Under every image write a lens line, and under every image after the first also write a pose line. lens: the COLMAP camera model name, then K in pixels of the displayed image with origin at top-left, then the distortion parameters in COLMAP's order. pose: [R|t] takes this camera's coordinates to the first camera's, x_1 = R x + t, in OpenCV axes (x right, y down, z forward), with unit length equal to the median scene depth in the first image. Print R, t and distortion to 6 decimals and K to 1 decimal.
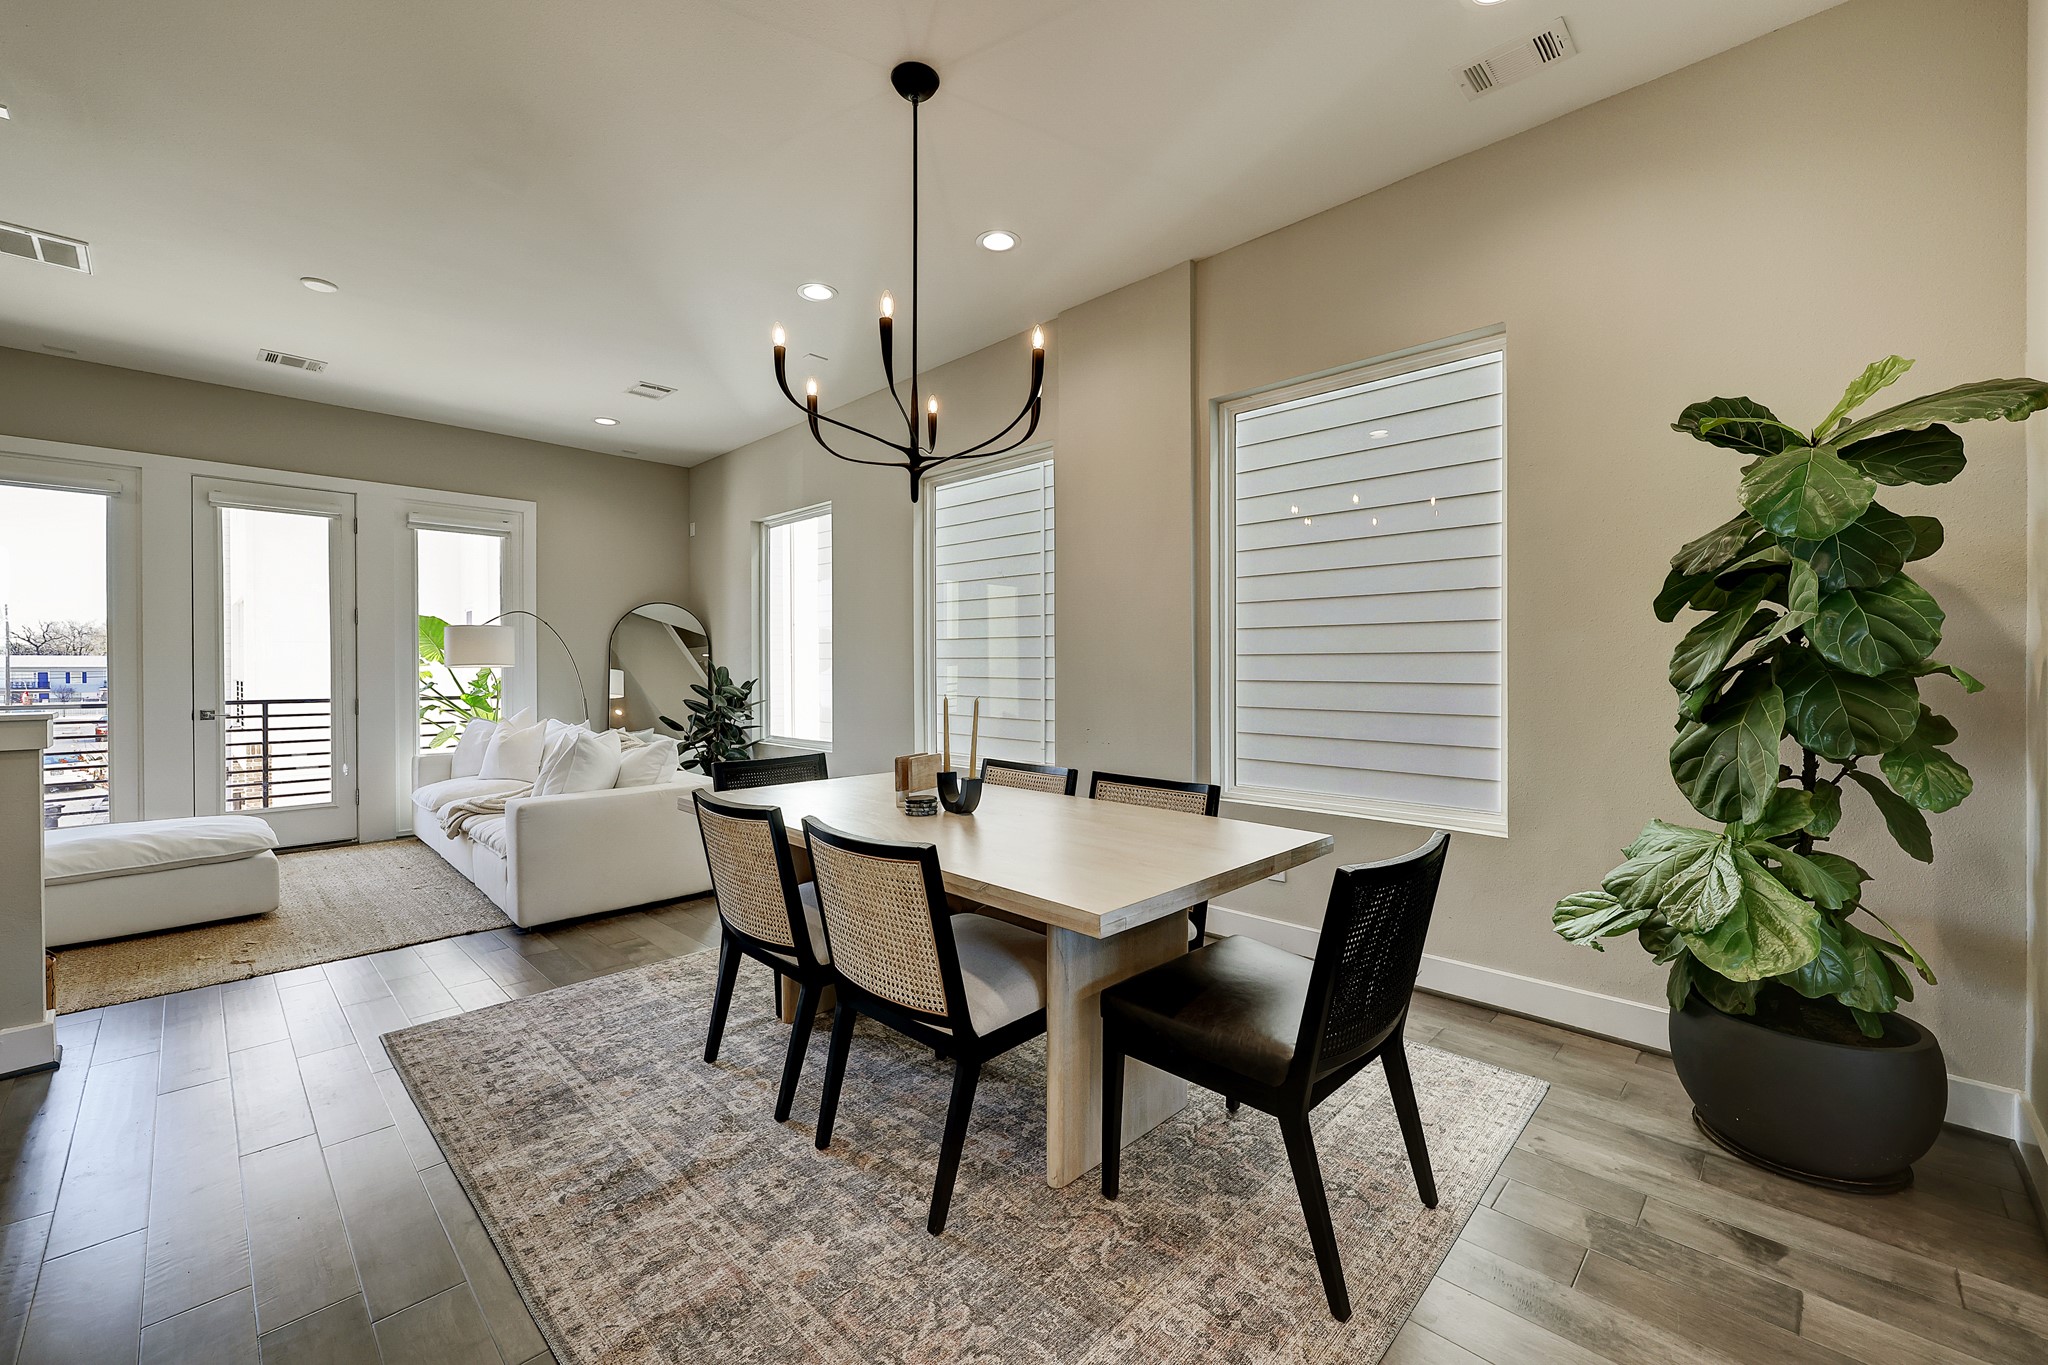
lens RADIAL K [[830.7, 0, 1033.5], [0, 830.7, 673.2], [0, 0, 1]] dist [-0.000489, 0.000062]
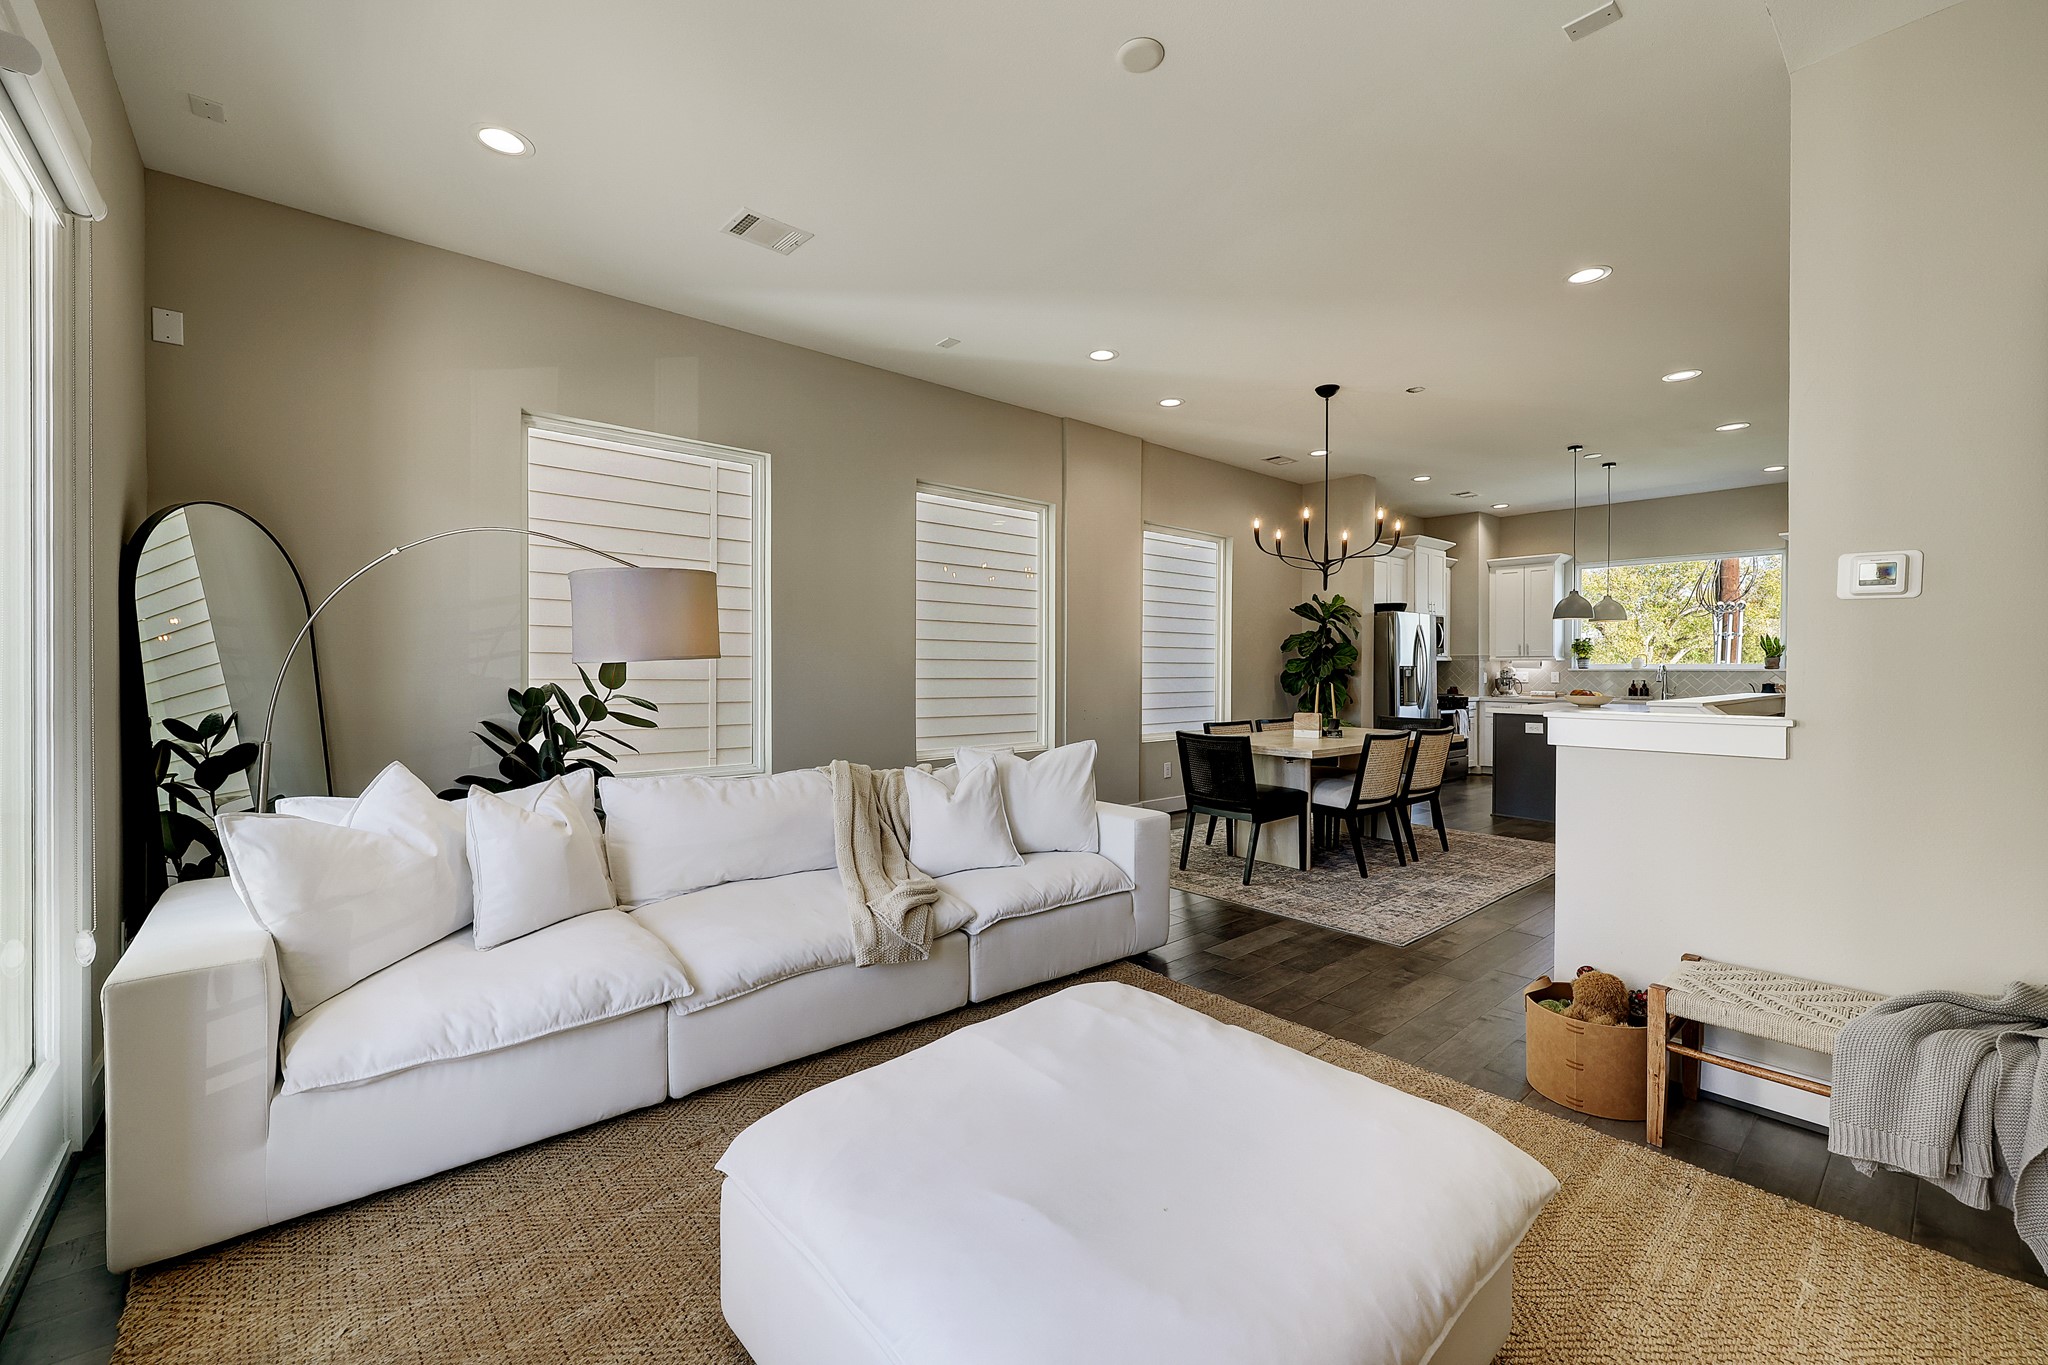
lens RADIAL K [[830.7, 0, 1033.5], [0, 830.7, 673.2], [0, 0, 1]] dist [-0.000489, 0.000062]
pose [[0.076976, -0.002263, 0.997030, -2.164007], [0.003622, 0.999991, 0.001990, -0.001836], [-0.997026, 0.003458, 0.076984, 1.493643]]
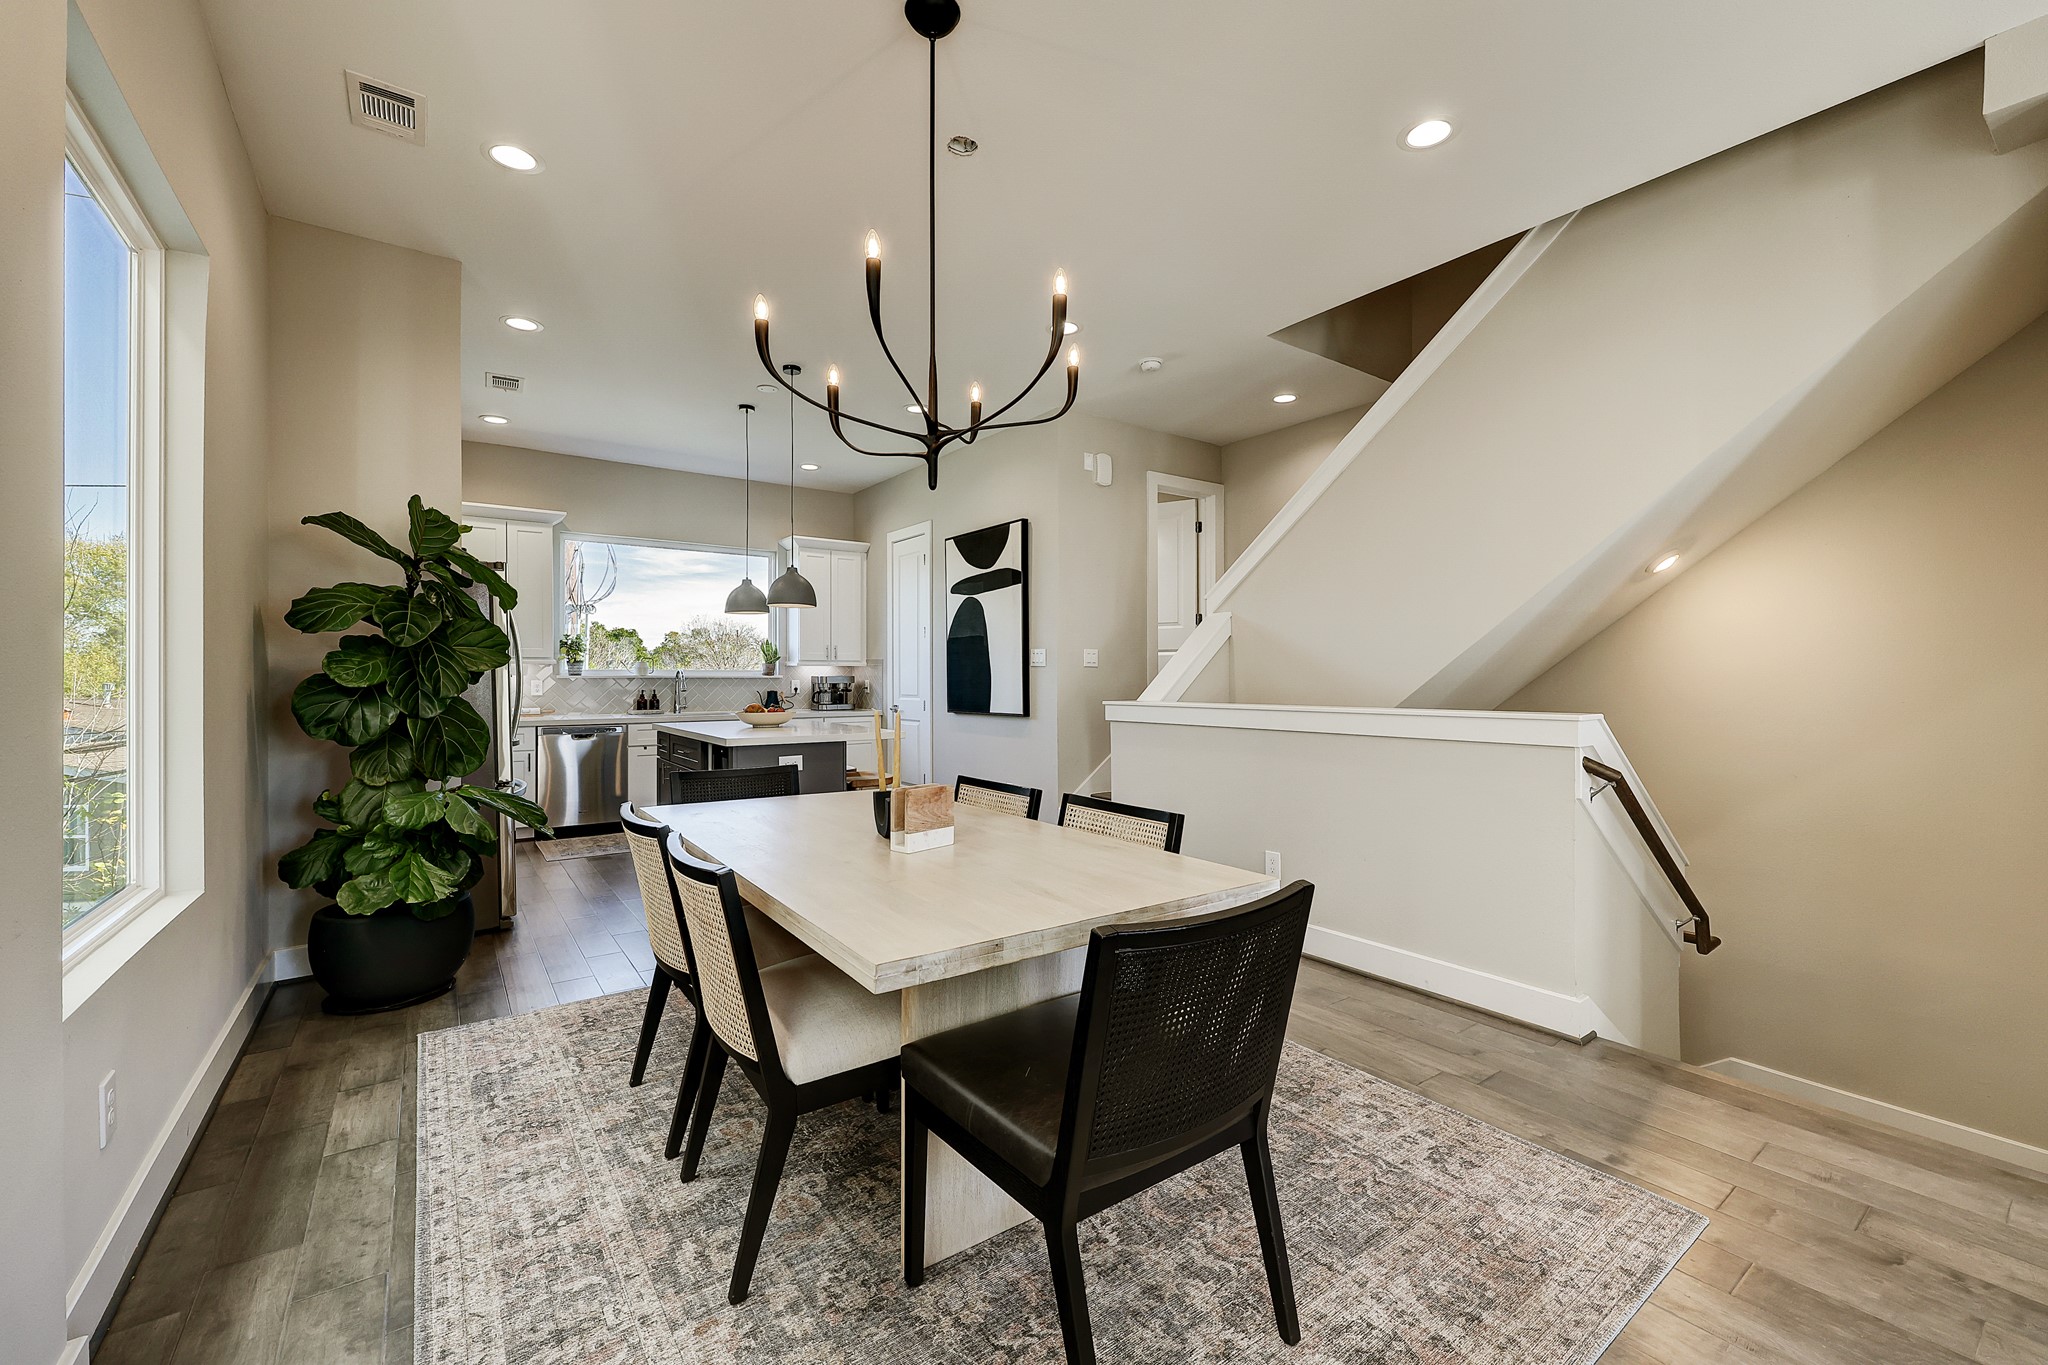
lens RADIAL K [[830.7, 0, 1033.5], [0, 830.7, 673.2], [0, 0, 1]] dist [-0.000489, 0.000062]
pose [[-0.987088, 0.003014, 0.160152, -0.360207], [0.003108, 0.999995, 0.000335, -0.008250], [-0.160150, 0.000828, -0.987092, 1.766711]]
